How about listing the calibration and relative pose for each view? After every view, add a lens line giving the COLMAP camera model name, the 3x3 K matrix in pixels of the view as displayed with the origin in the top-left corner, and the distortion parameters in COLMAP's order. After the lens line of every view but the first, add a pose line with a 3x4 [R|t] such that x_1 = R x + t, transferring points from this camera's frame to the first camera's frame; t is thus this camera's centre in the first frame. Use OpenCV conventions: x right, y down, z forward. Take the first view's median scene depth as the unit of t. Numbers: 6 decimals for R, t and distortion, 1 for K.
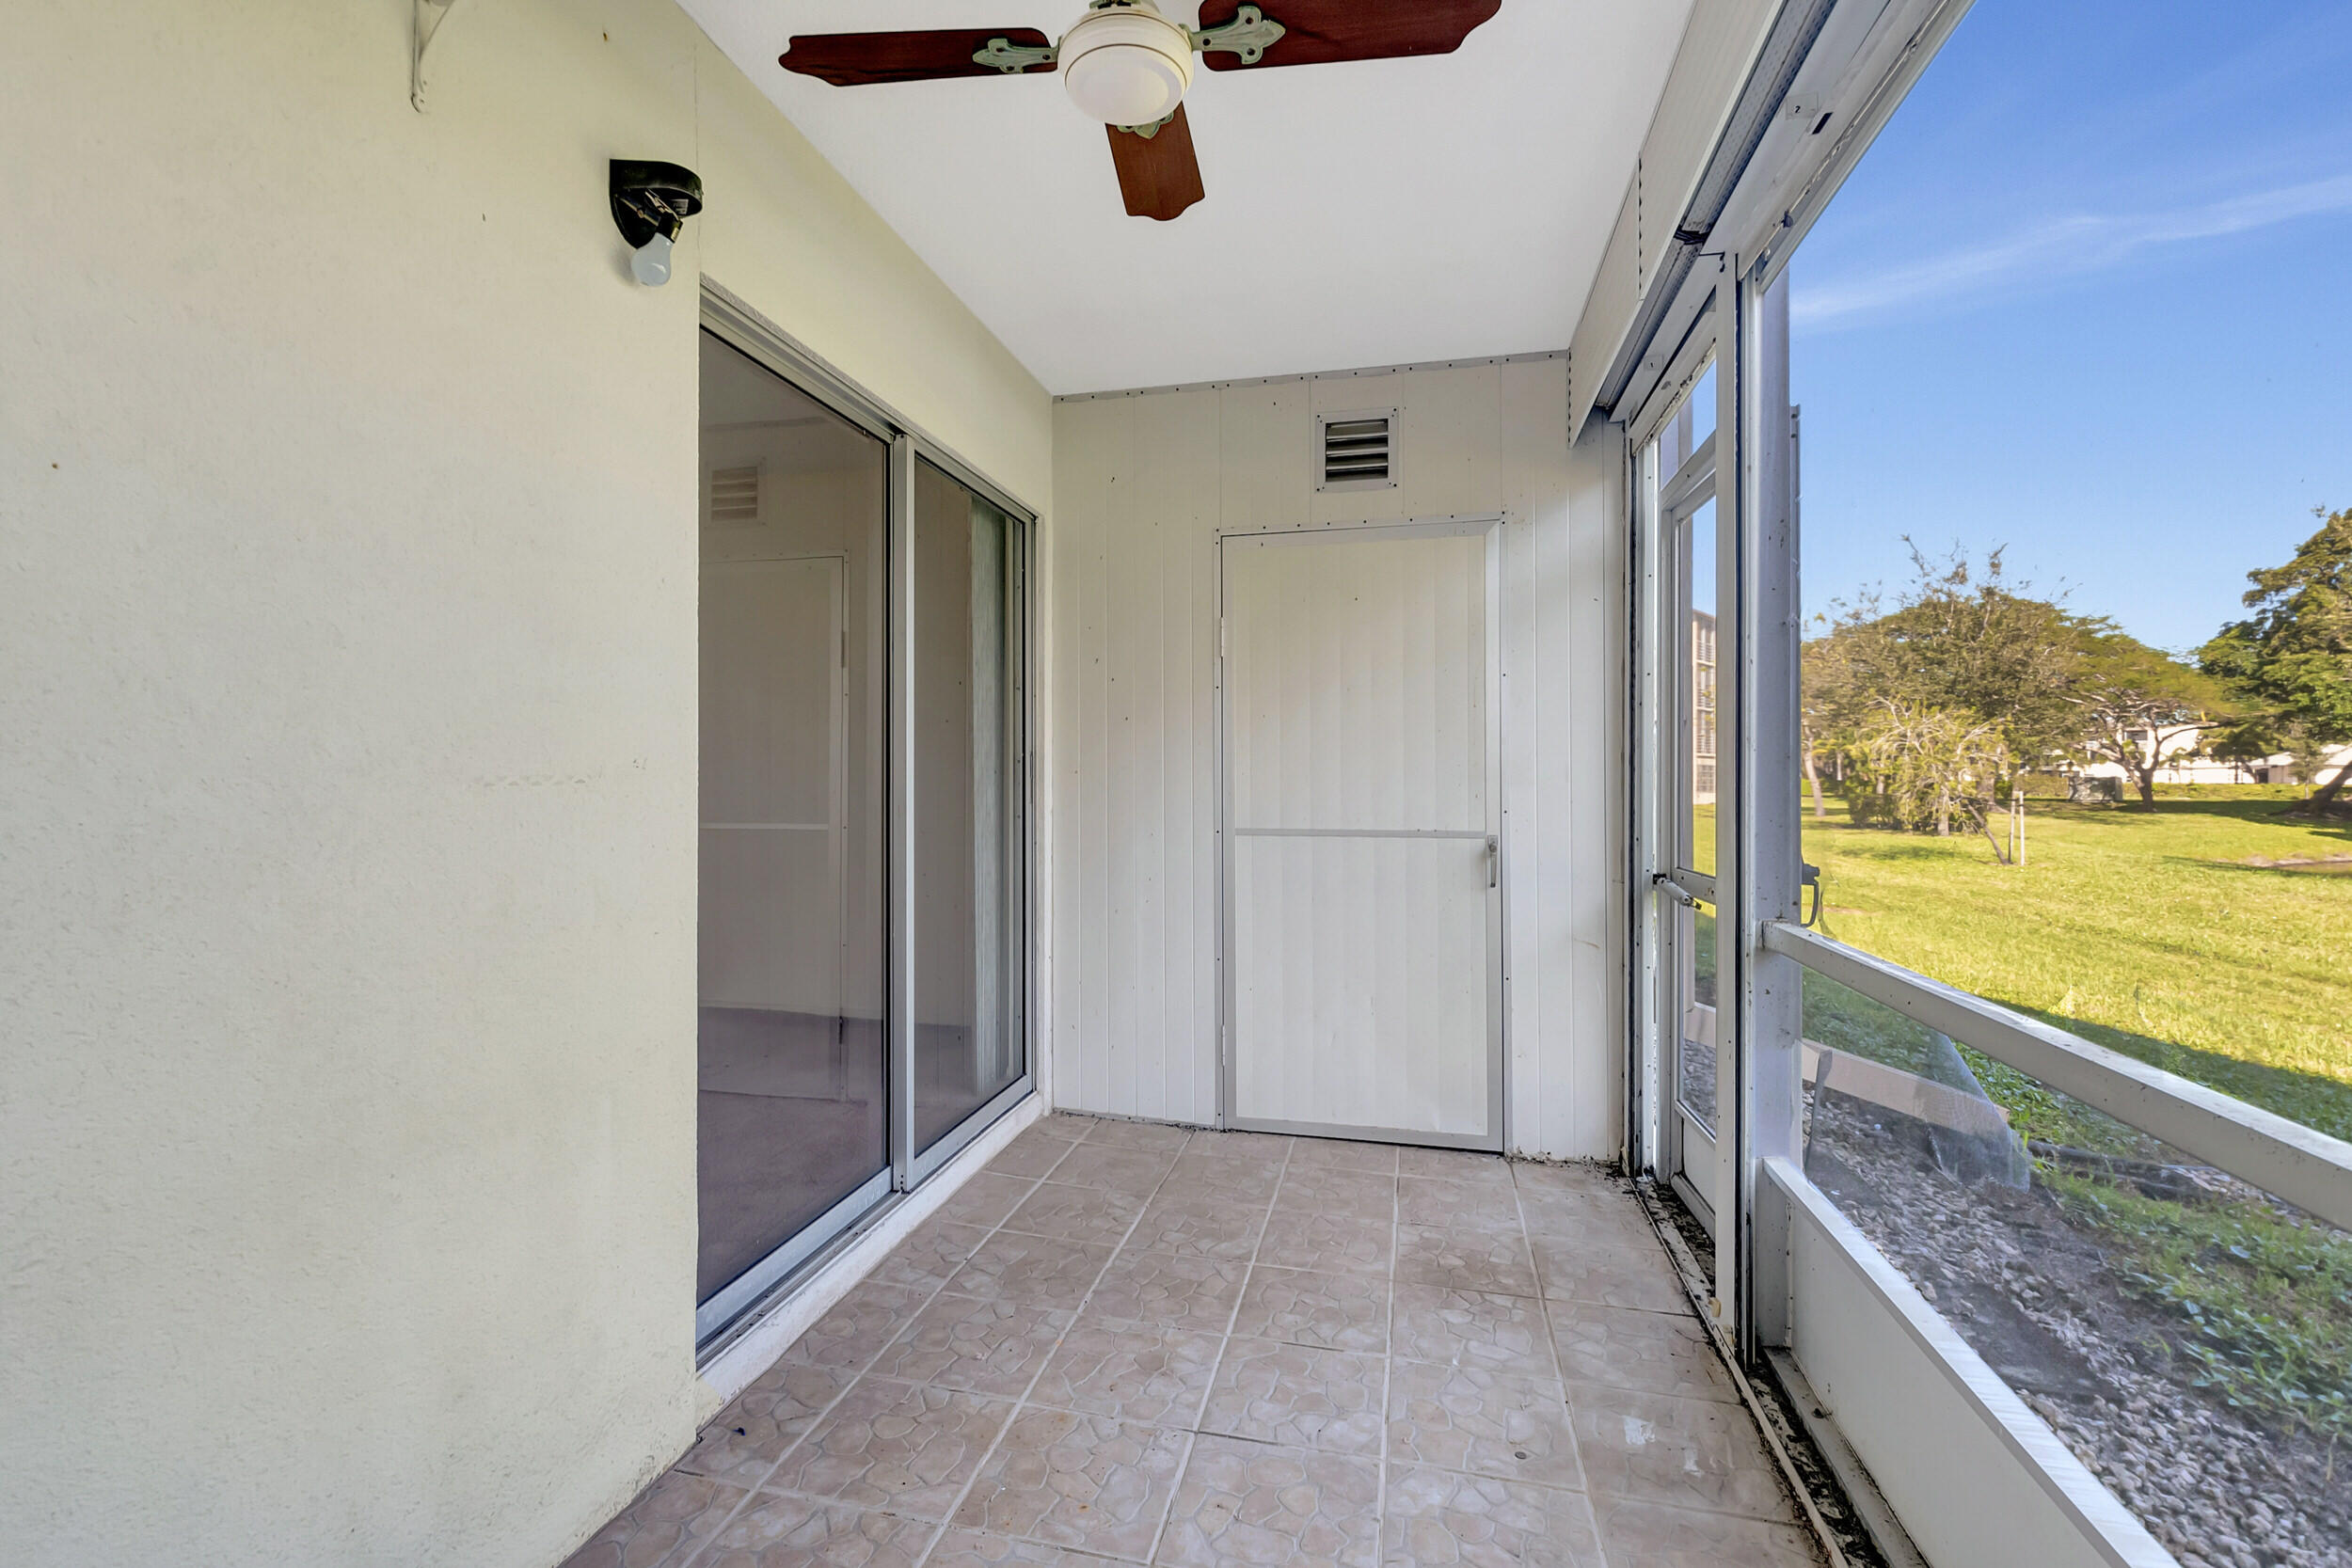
lens RADIAL K [[1052.2, 0, 1175.8], [0, 1052.2, 777.4], [0, 0, 1]] dist [-0.016232, -0.000178]
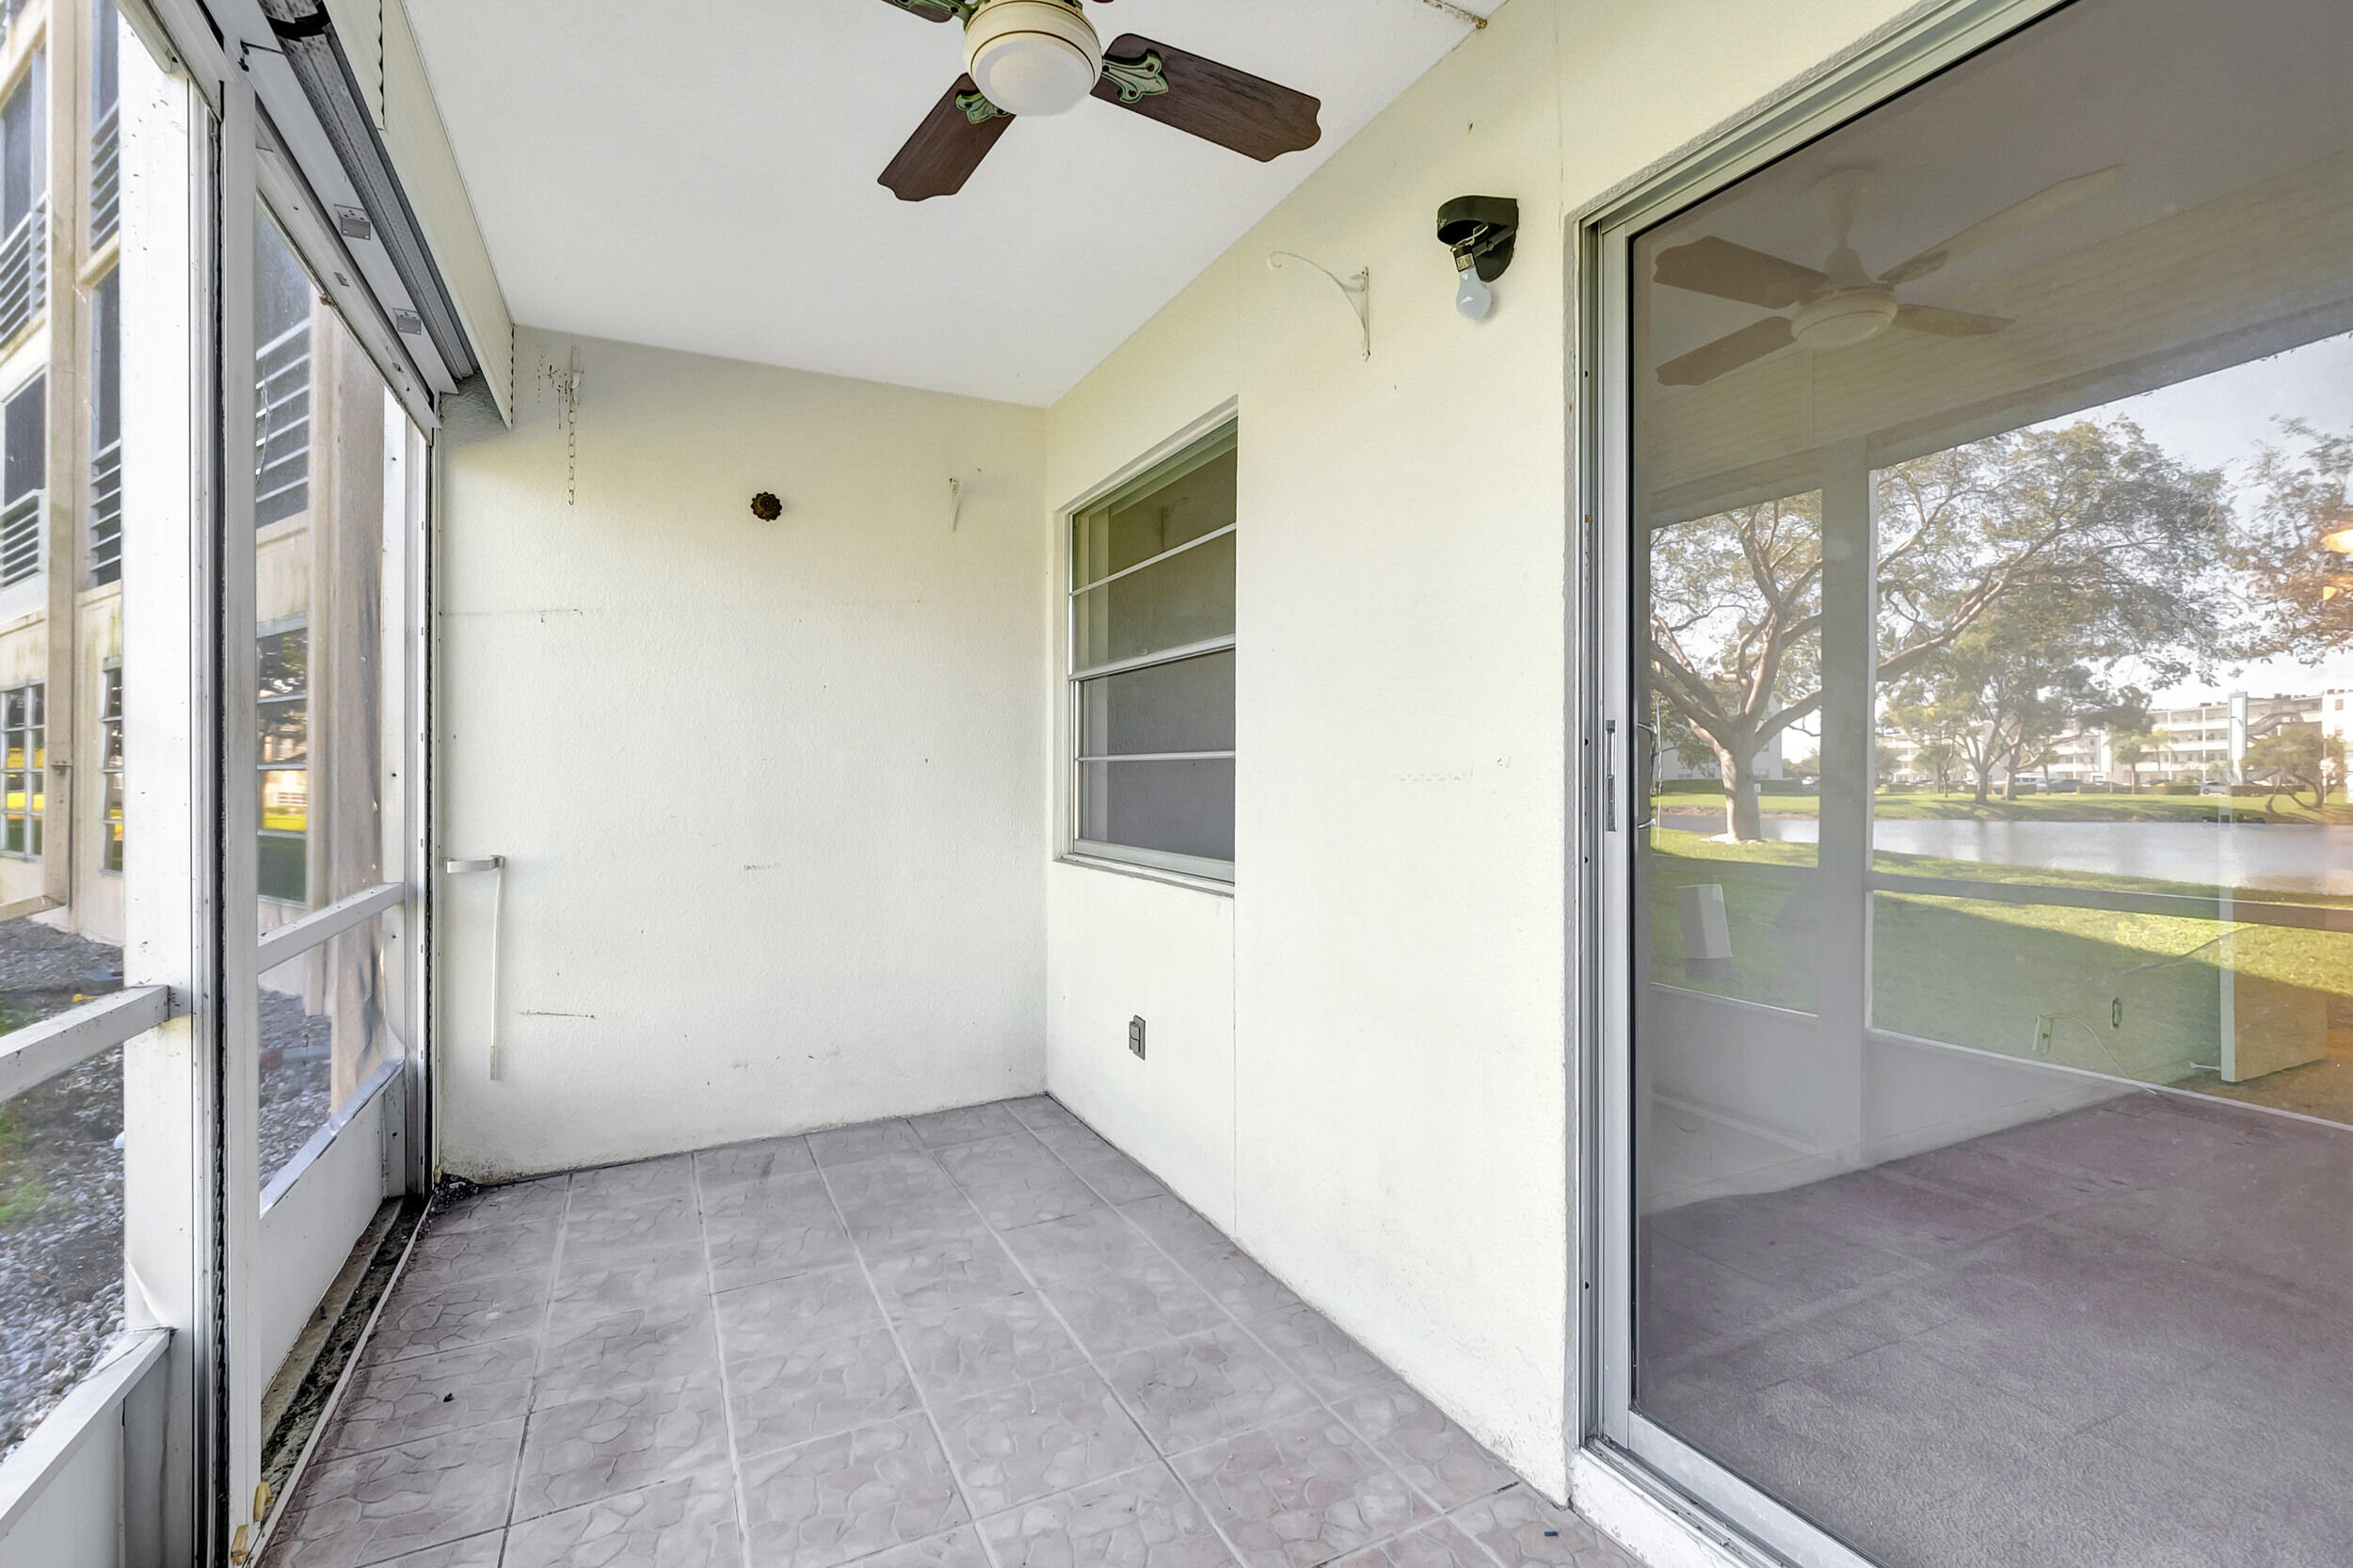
lens RADIAL K [[1052.8, 0, 1180.7], [0, 1052.8, 776.2], [0, 0, 1]] dist [-0.016232, -0.000178]
pose [[-0.770765, -0.006502, -0.637087, 0.409363], [-0.009558, 0.999953, 0.001359, 0.004066], [0.637048, 0.007137, -0.770791, 1.613639]]
